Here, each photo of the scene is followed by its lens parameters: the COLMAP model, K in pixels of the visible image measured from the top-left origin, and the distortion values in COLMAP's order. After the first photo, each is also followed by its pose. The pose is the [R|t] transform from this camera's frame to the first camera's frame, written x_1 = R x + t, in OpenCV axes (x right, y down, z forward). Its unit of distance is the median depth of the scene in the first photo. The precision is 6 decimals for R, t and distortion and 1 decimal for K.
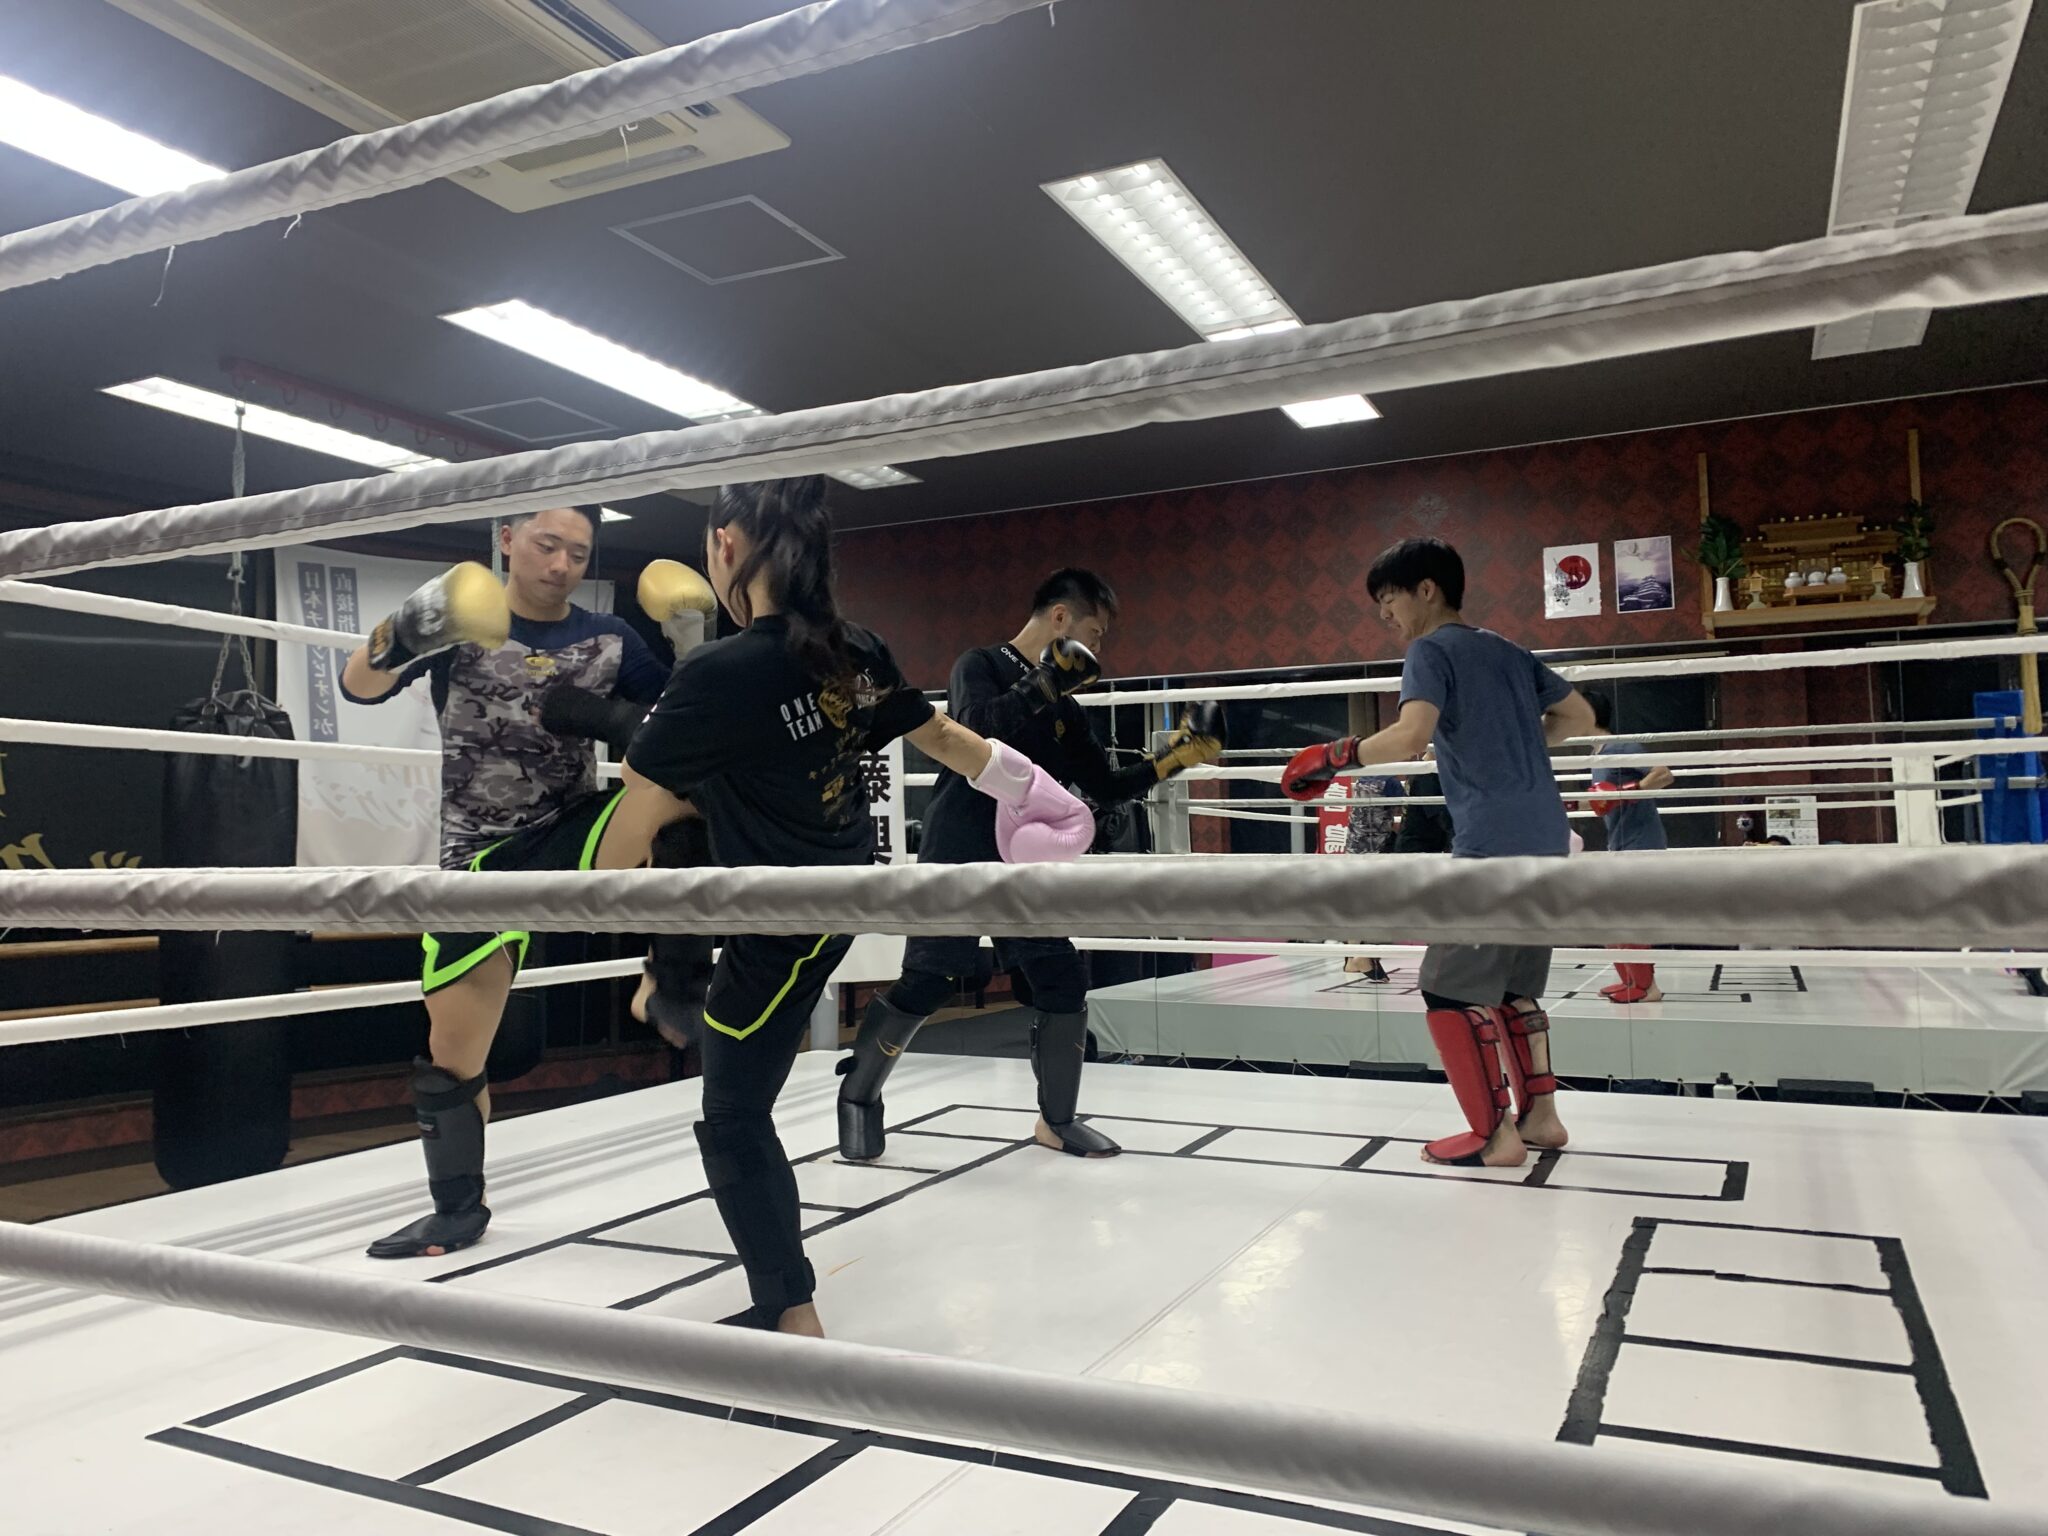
lens RADIAL K [[1548.8, 0, 1001.3], [0, 1548.8, 760.5], [0, 0, 1]] dist [0.048256, -0.045444]
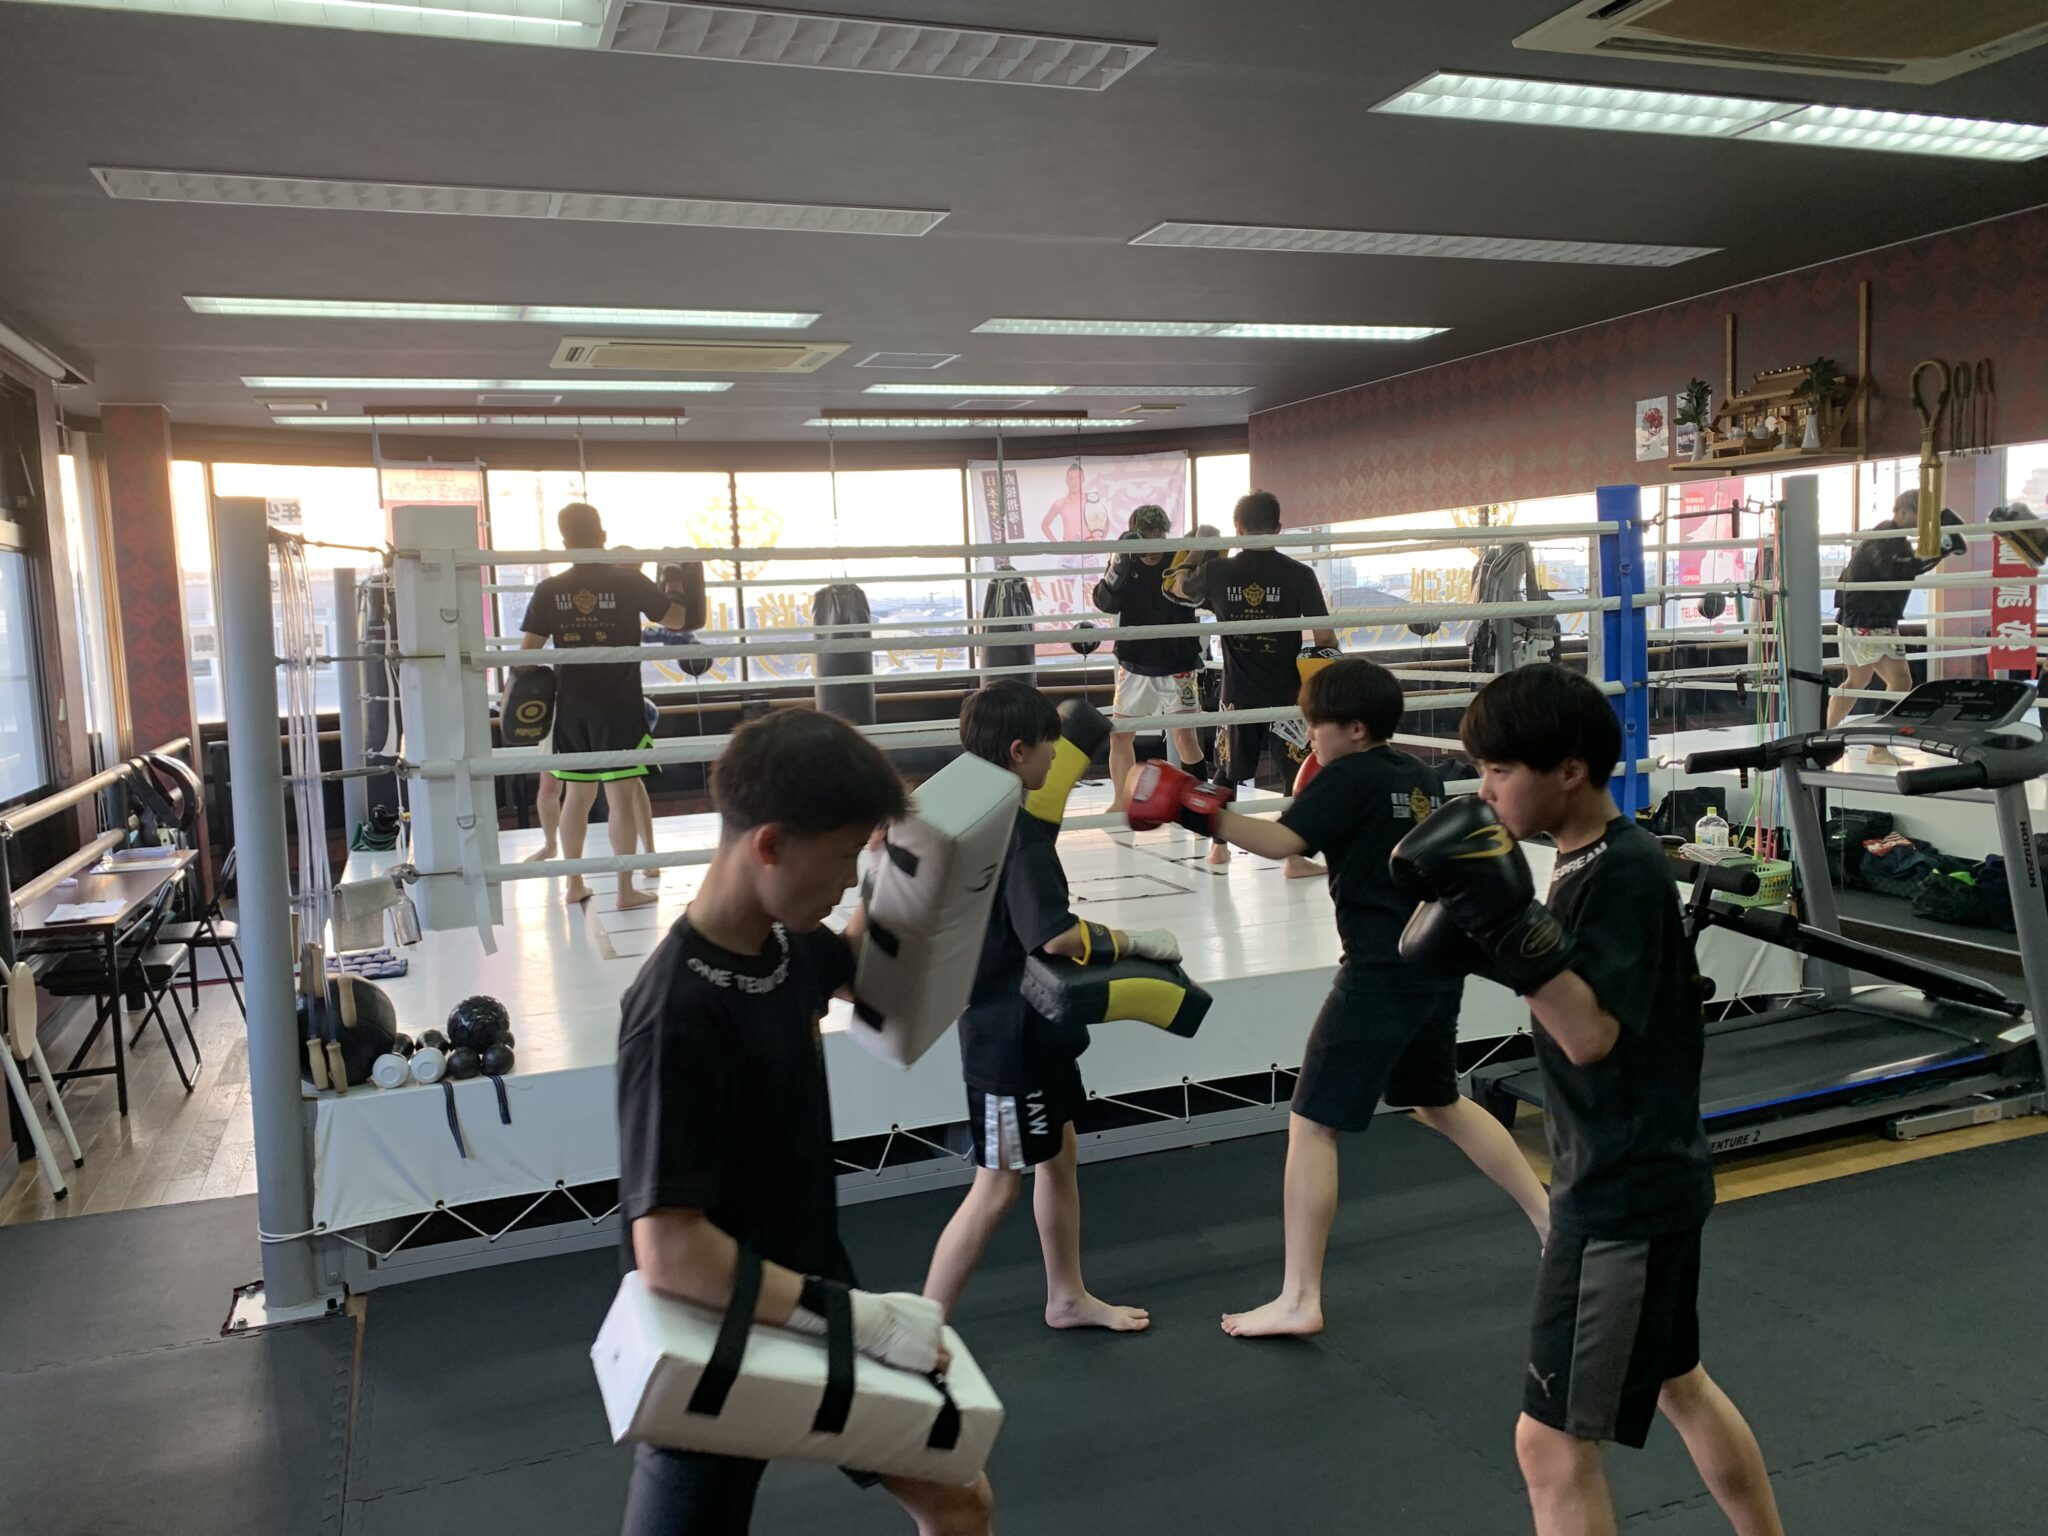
lens RADIAL K [[1548.8, 0, 1004.6], [0, 1548.8, 748.4], [0, 0, 1]] dist [0.048256, -0.045444]
pose [[0.716544, 0.047412, -0.695929, 0.947452], [0.076396, 0.986352, 0.145857, -0.095064], [0.693346, -0.157679, 0.703142, -0.260969]]
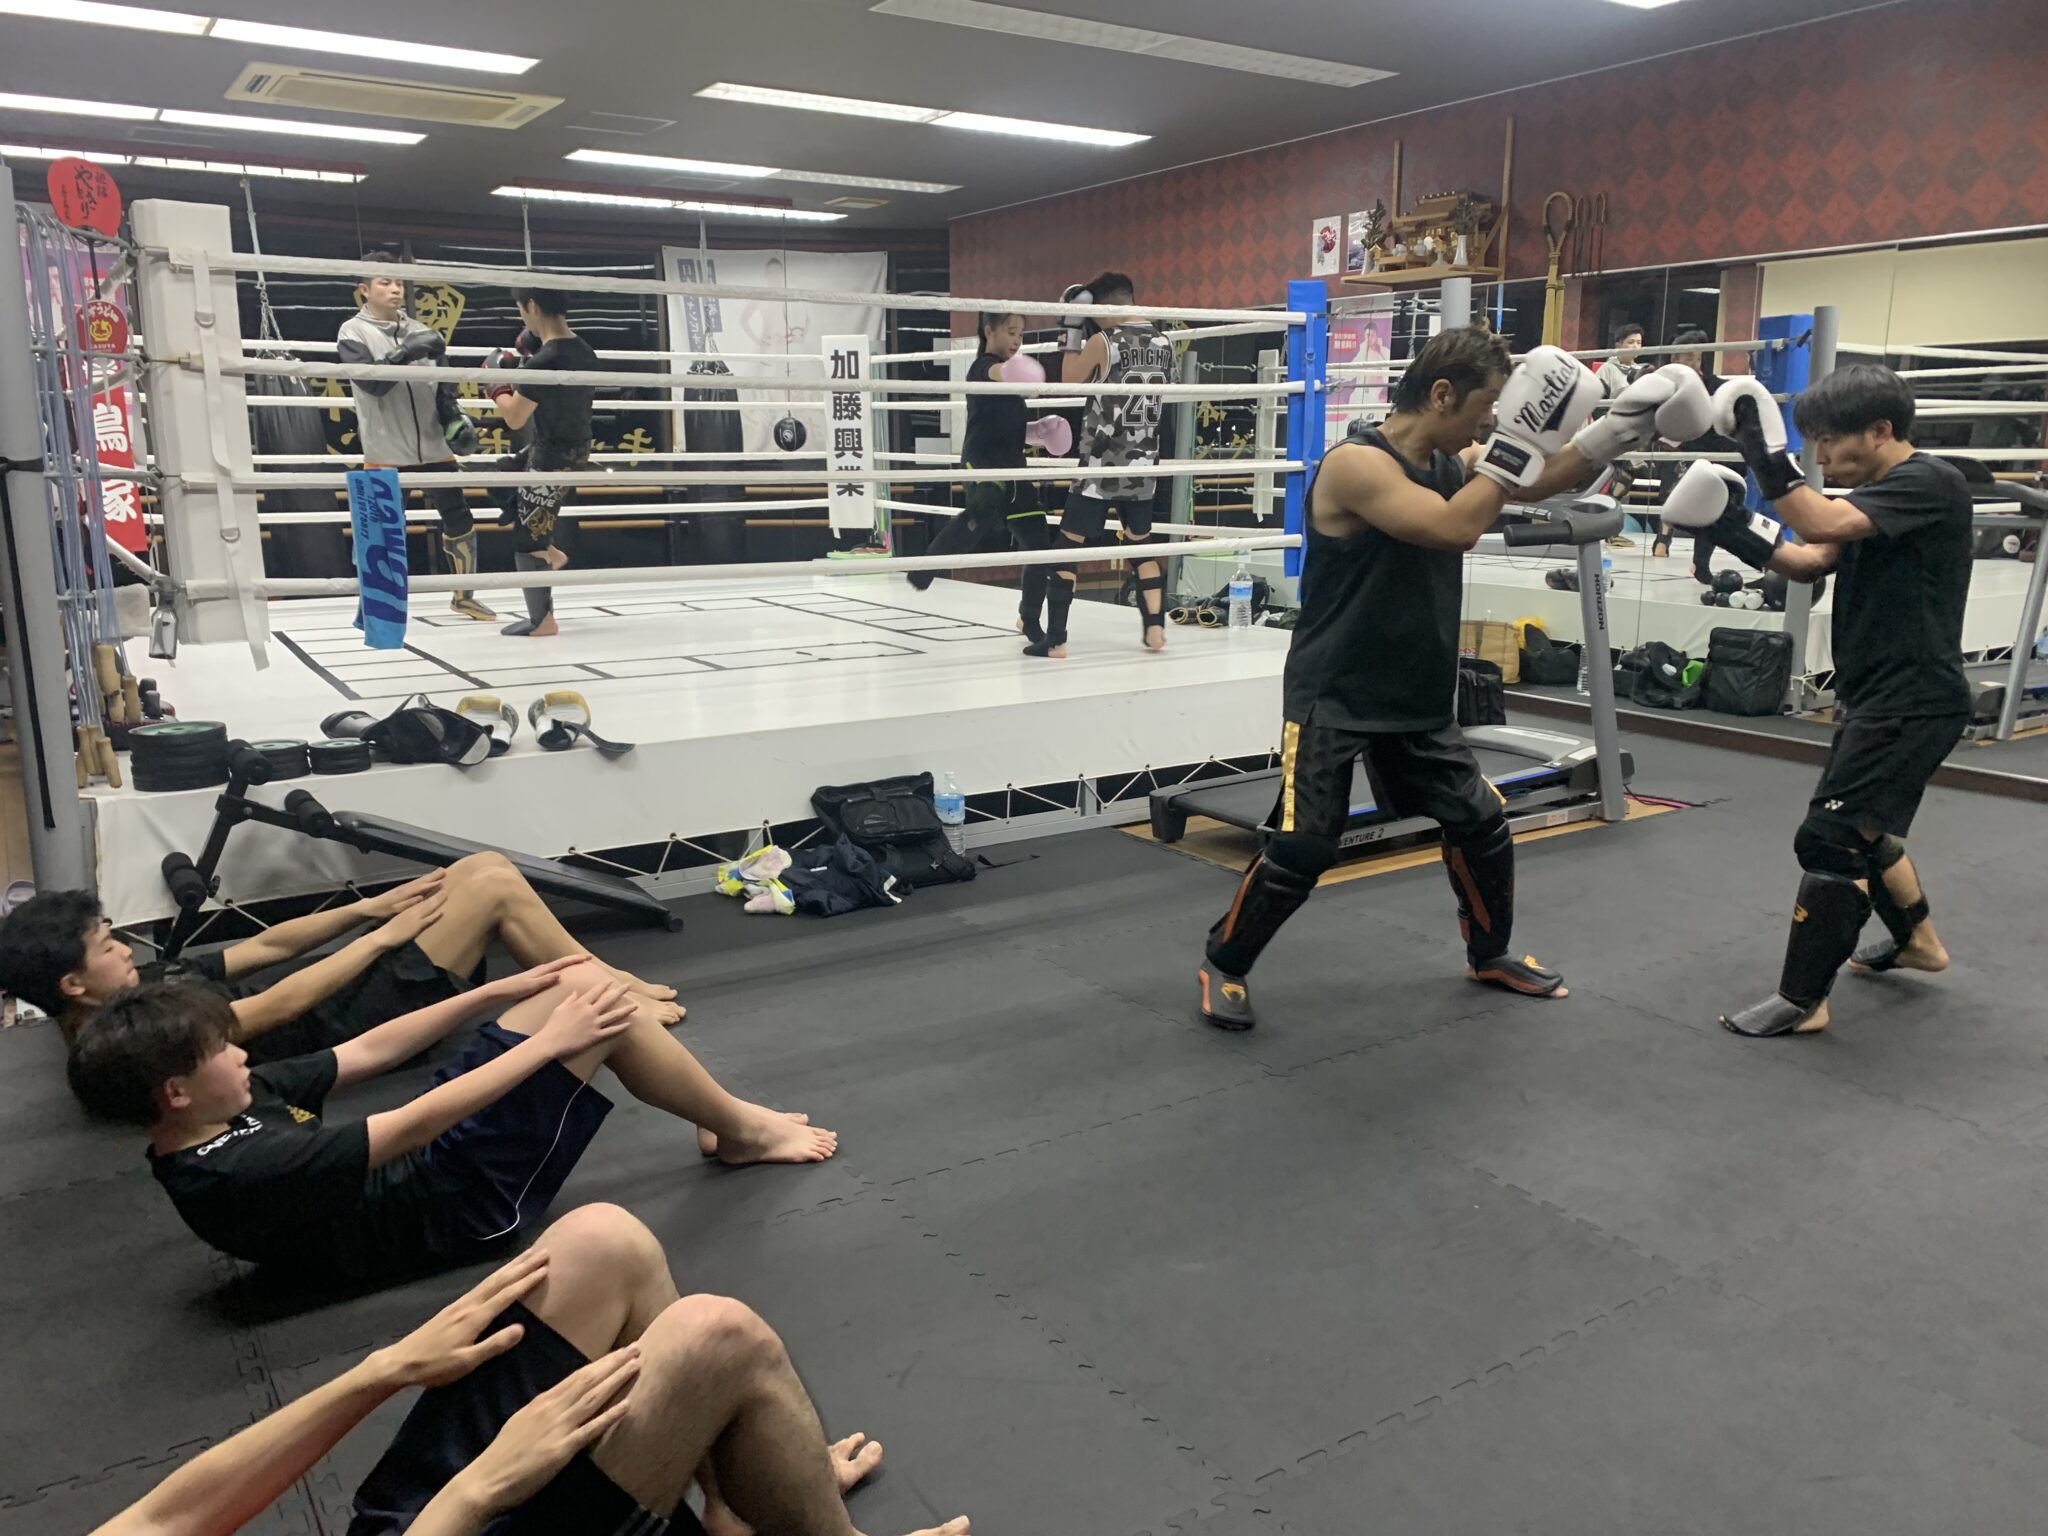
lens RADIAL K [[1548.8, 0, 1010.8], [0, 1548.8, 753.3], [0, 0, 1]] dist [0.048256, -0.045444]
pose [[0.852014, 0.117661, -0.510125, 0.953602], [0.022181, 0.965428, 0.259723, -0.055263], [0.523048, -0.232603, 0.819949, -0.362735]]
